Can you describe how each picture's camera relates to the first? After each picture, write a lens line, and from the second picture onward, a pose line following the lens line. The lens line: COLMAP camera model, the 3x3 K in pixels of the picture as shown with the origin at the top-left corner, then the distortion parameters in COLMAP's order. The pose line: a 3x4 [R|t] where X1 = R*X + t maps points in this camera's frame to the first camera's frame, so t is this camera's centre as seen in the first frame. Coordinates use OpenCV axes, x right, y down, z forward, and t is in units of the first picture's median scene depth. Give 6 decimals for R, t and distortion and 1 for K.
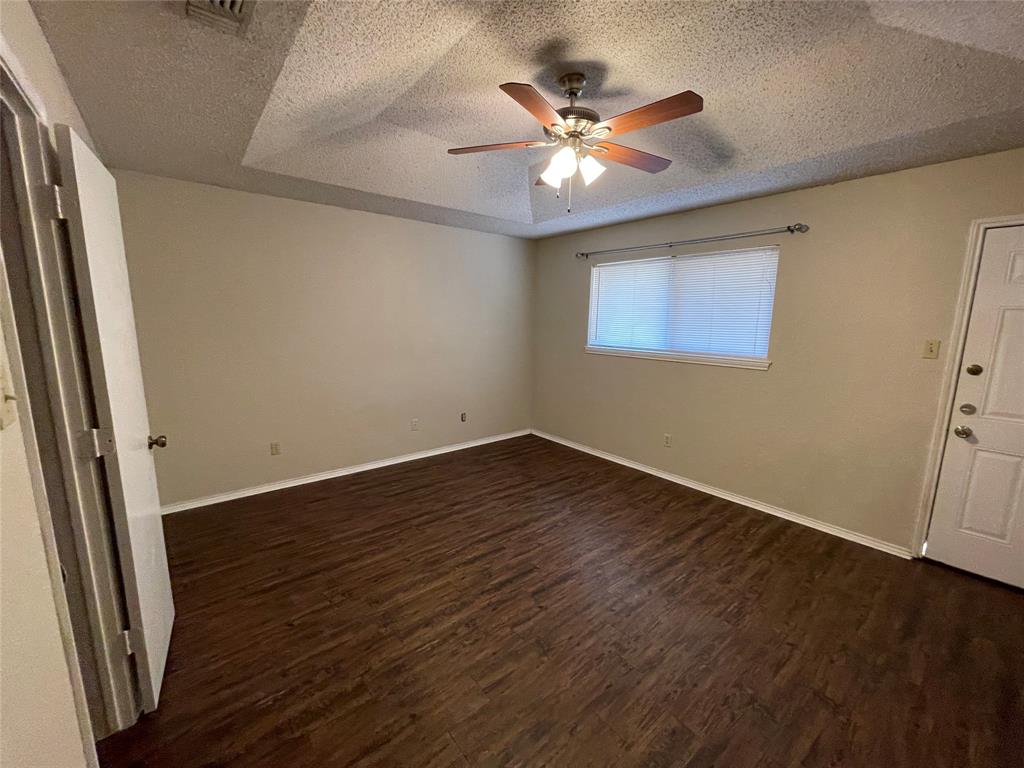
lens RADIAL K [[409.0, 0, 506.1], [0, 409.0, 380.5], [0, 0, 1]] dist [0.001162, -0.001739]
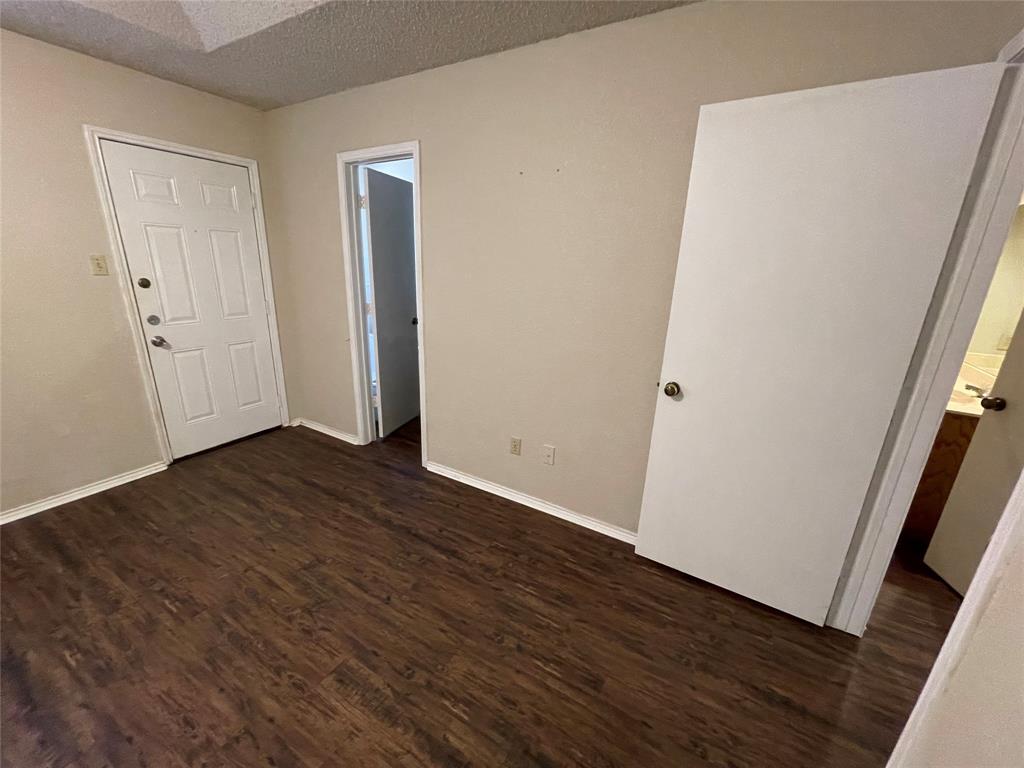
lens RADIAL K [[409.0, 0, 513.4], [0, 409.0, 384.4], [0, 0, 1]] dist [0.001162, -0.001739]
pose [[-0.342448, -0.302005, 0.889675, -0.267574], [0.102841, 0.929191, 0.355004, -0.069258], [-0.933891, 0.213065, -0.287141, 0.519054]]
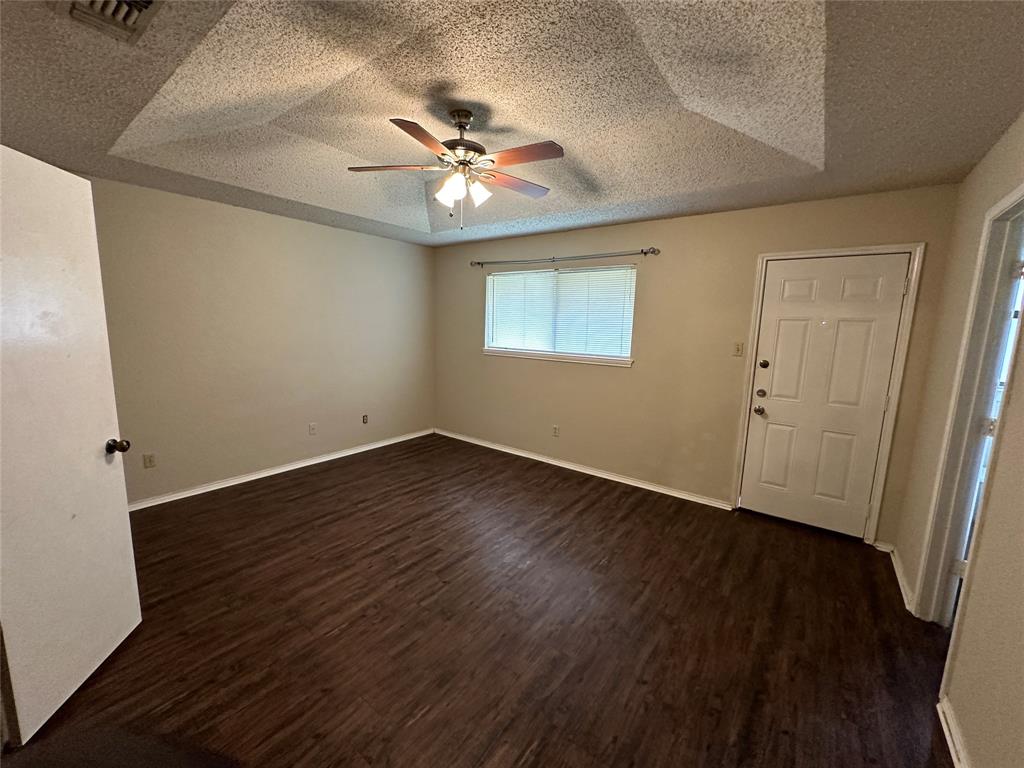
lens RADIAL K [[407.3, 0, 511.2], [0, 407.3, 379.3], [0, 0, 1]] dist [0.000209, -0.000914]
pose [[0.969389, -0.022090, 0.244534, 0.002115], [0.024590, 0.999672, -0.007177, 0.015442], [-0.244295, 0.012971, 0.969614, -0.118621]]
